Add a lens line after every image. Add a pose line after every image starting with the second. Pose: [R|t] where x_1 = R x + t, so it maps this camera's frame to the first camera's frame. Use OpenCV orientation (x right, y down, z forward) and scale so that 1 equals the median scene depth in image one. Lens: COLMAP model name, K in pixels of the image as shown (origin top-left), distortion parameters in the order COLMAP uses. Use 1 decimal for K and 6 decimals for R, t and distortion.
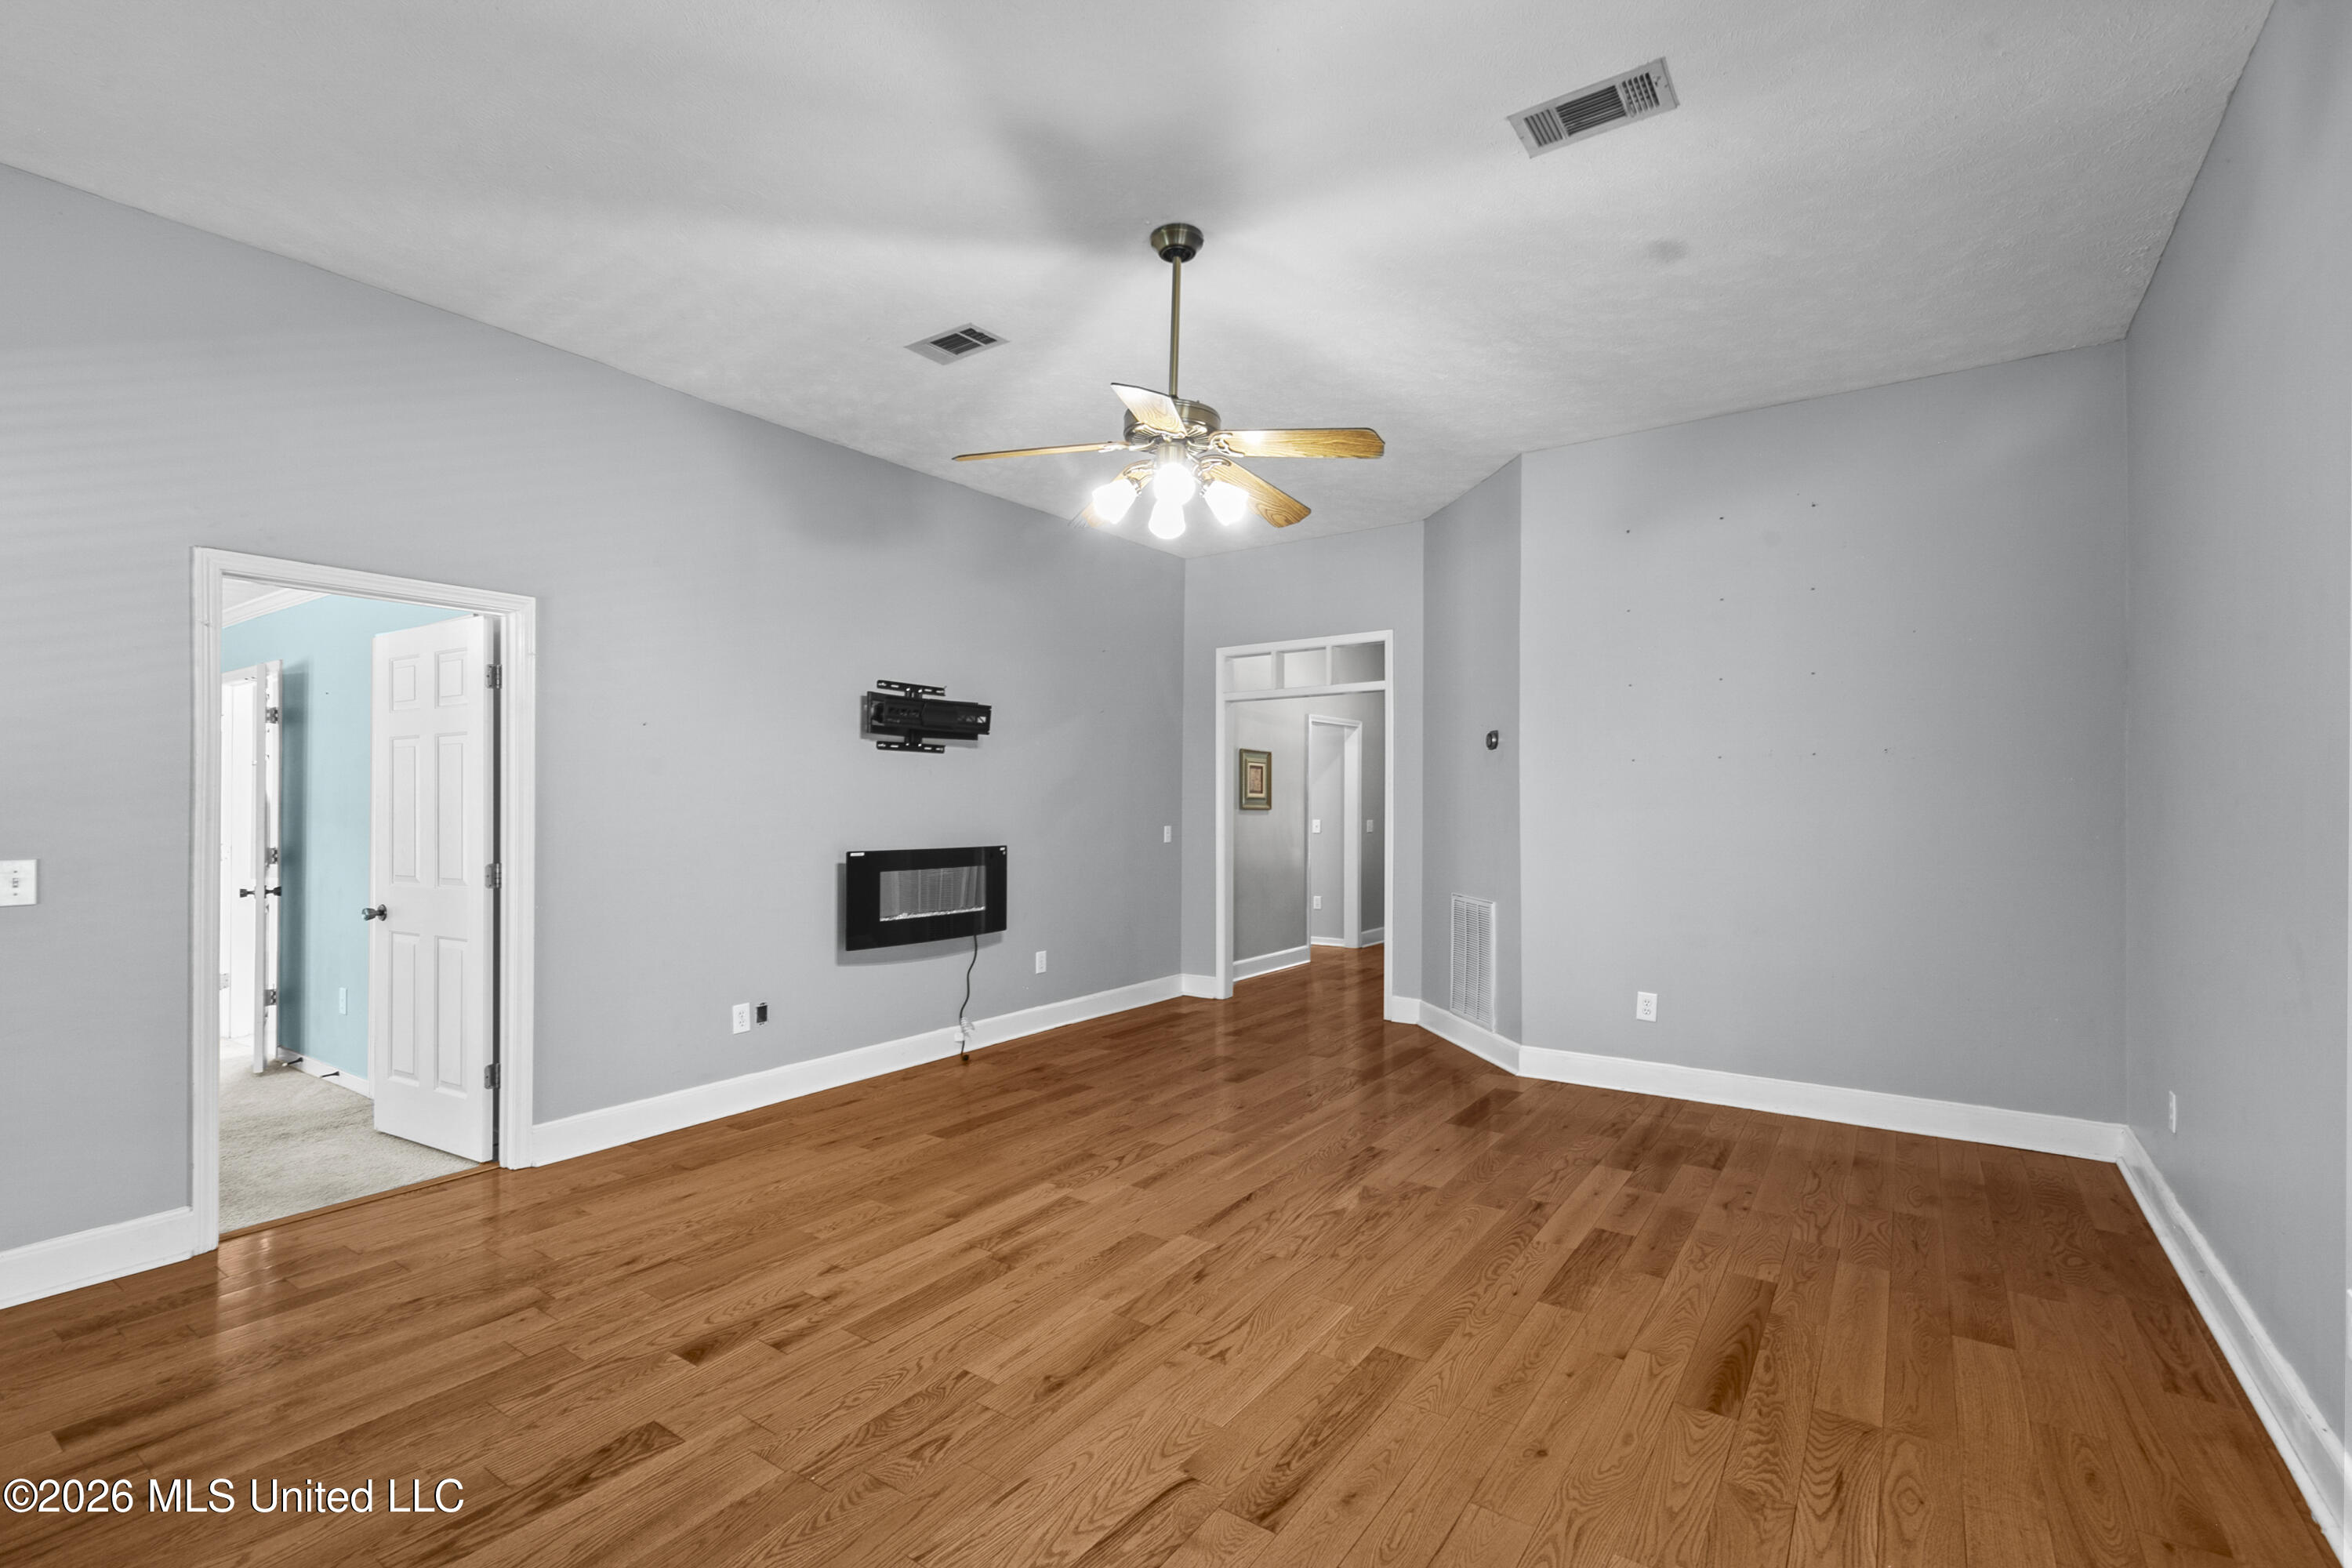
lens RADIAL K [[1068.3, 0, 1175.6], [0, 1068.3, 790.7], [0, 0, 1]] dist [0.009647, -0.001201]
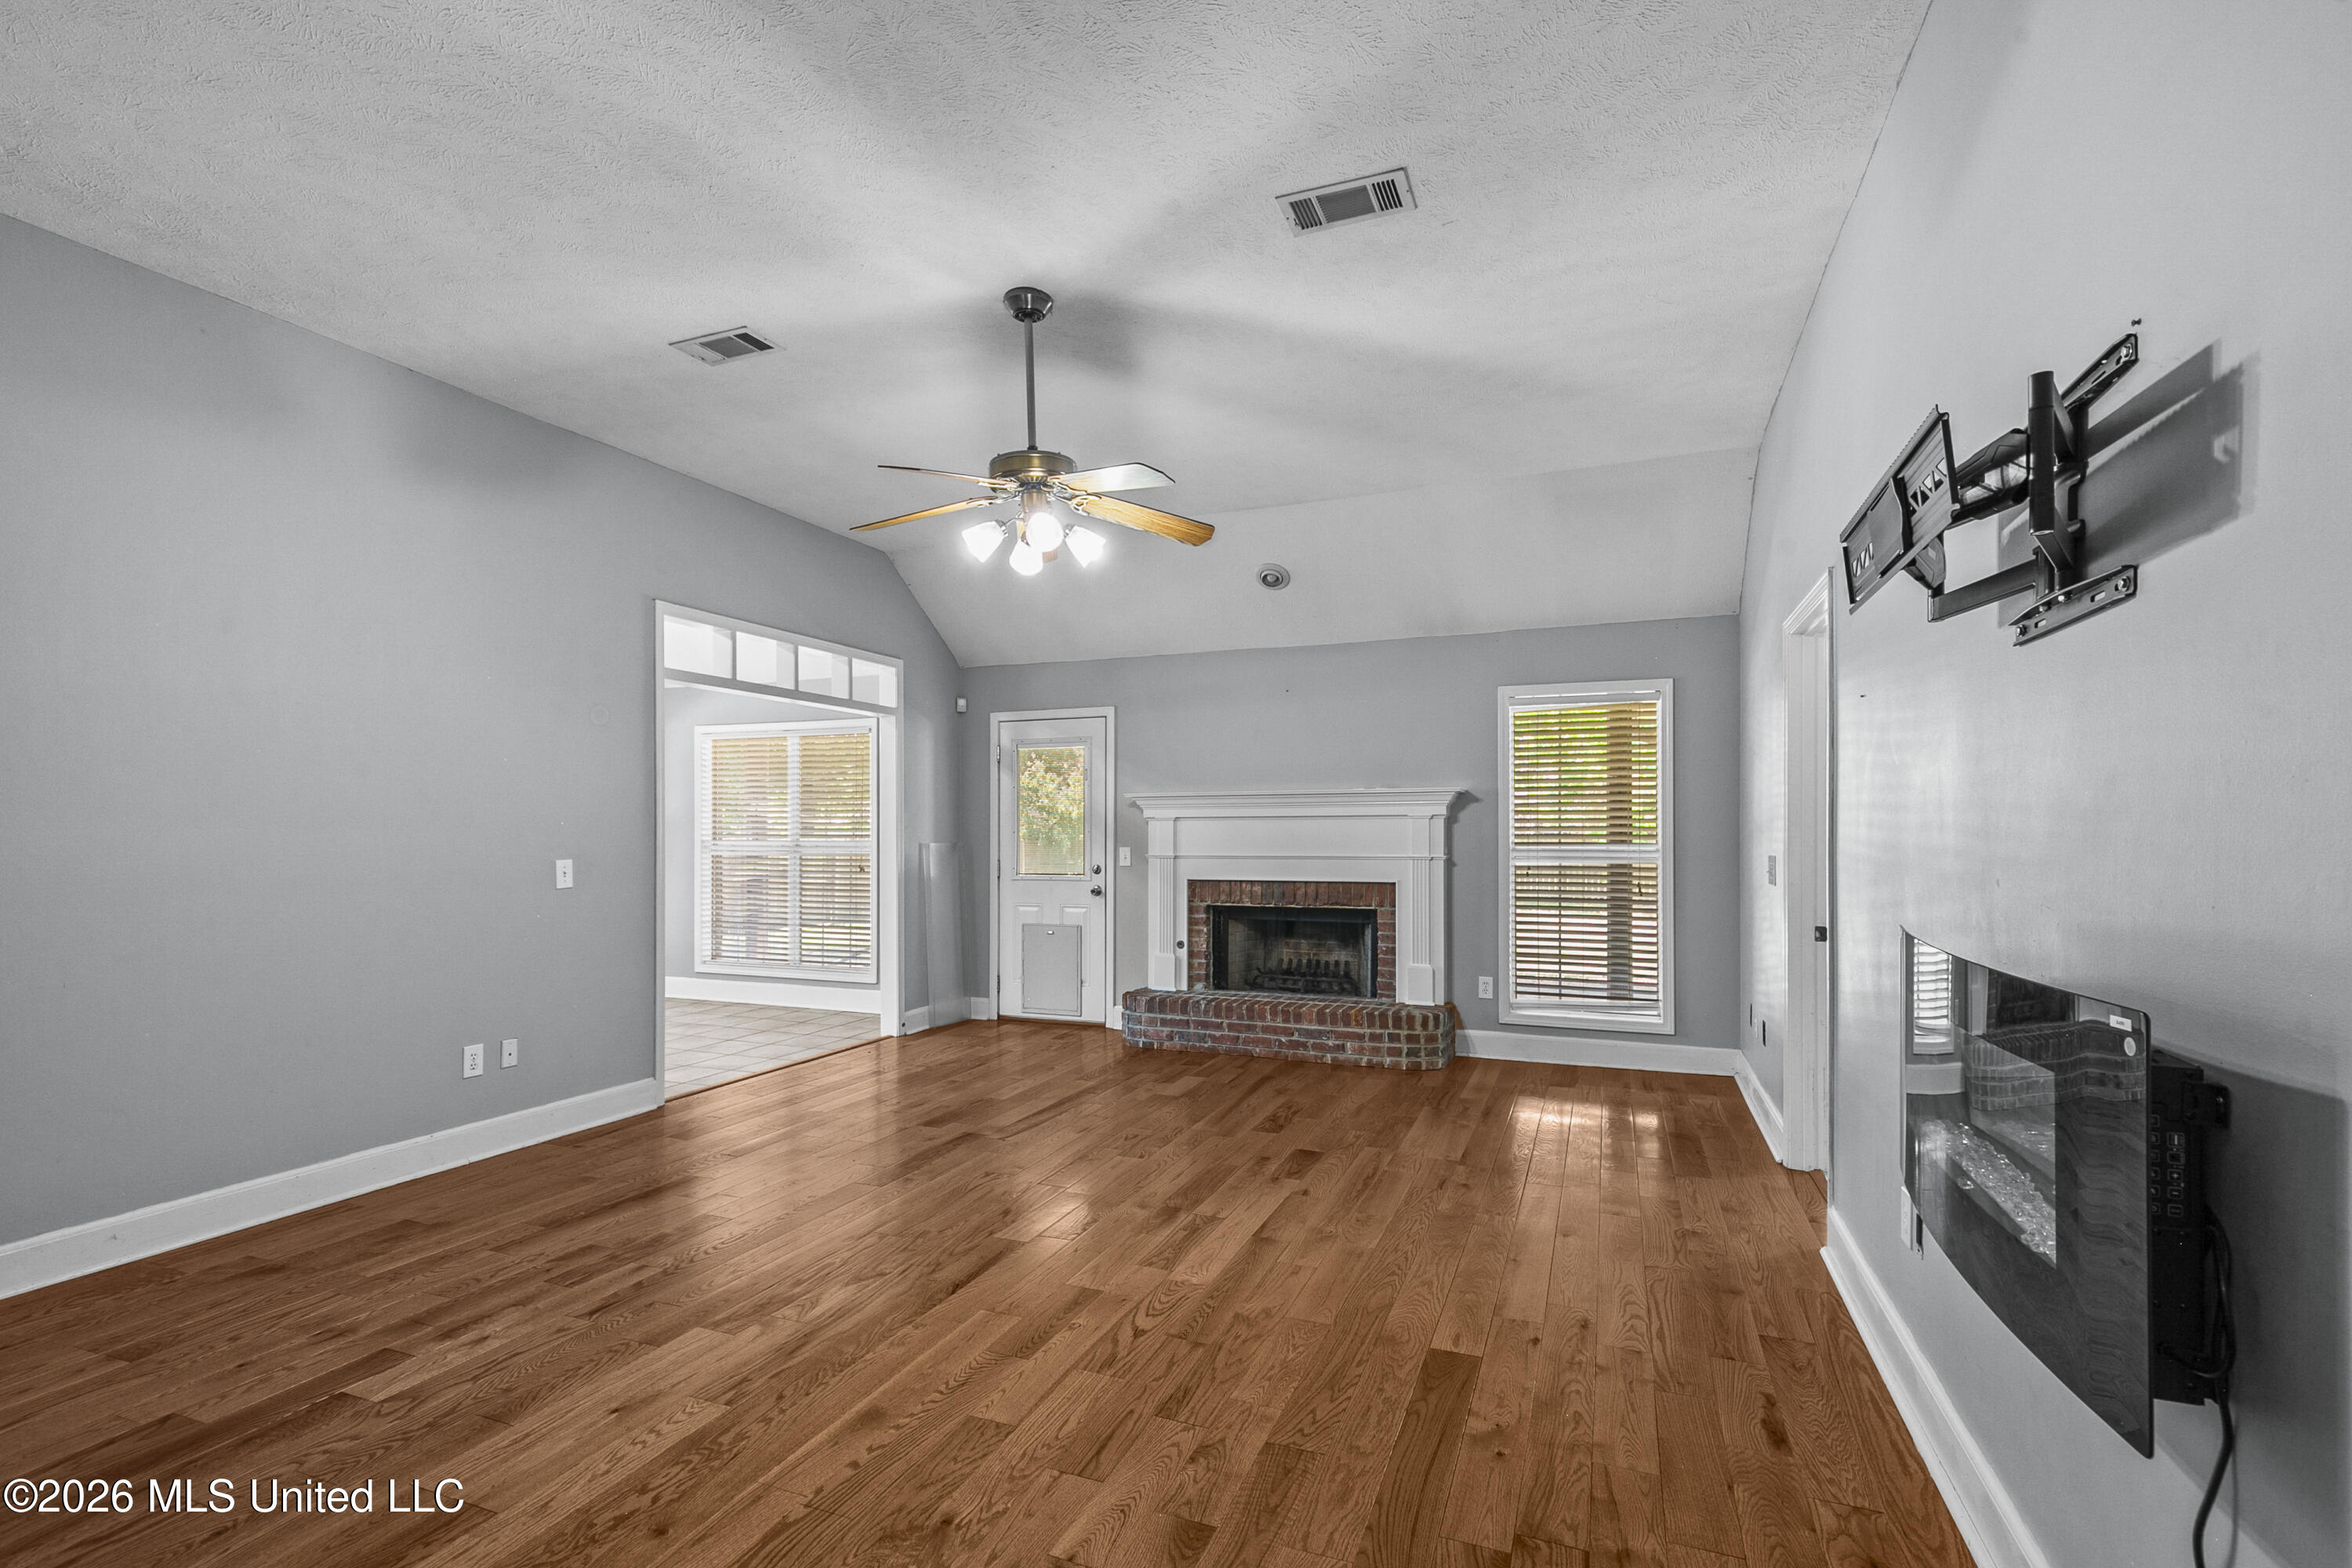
lens RADIAL K [[1068.3, 0, 1170.5], [0, 1068.3, 822.5], [0, 0, 1]] dist [0.009647, -0.001201]
pose [[-0.977224, 0.002393, -0.212199, 0.083364], [0.006798, 0.999776, -0.020031, 0.032957], [0.212104, -0.021018, -0.977021, 1.918711]]
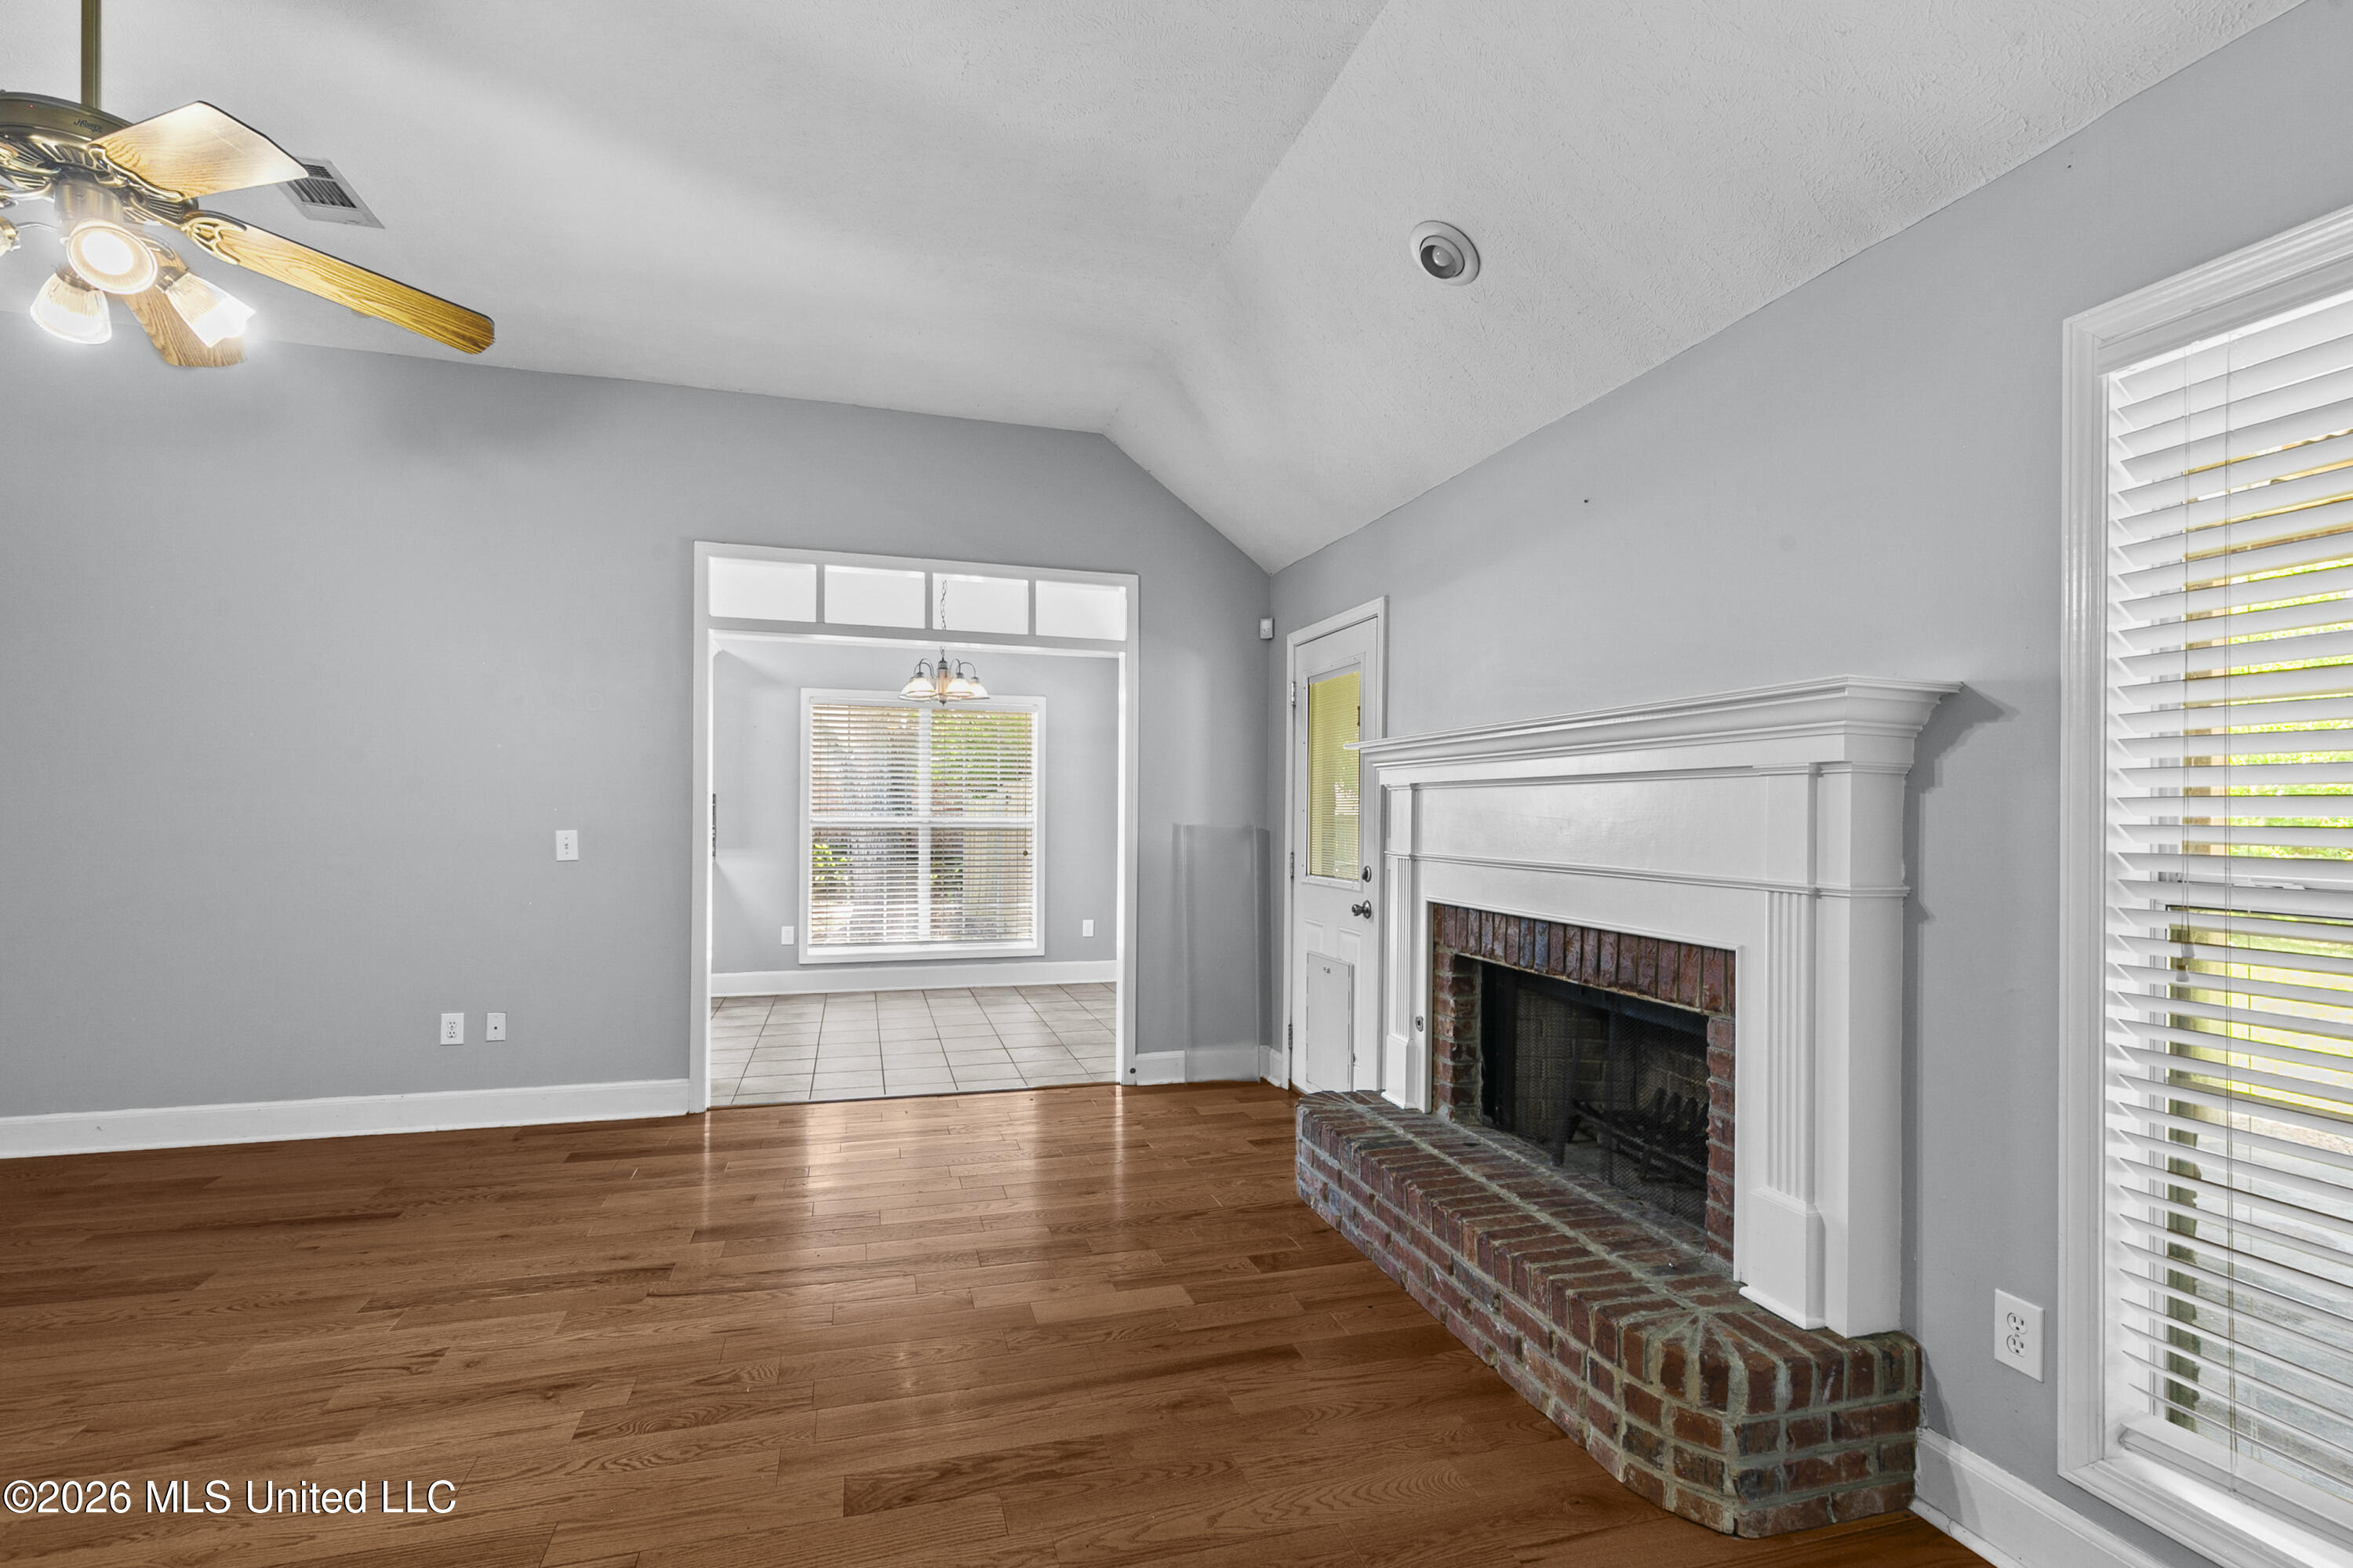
lens RADIAL K [[1068.8, 0, 1166.7], [0, 1068.8, 809.6], [0, 0, 1]] dist [0.009647, -0.001201]
pose [[-0.777184, -0.004544, 0.629257, -0.796118], [-0.017326, 0.999749, -0.014180, 0.028602], [-0.629034, -0.021923, -0.777068, 0.994024]]
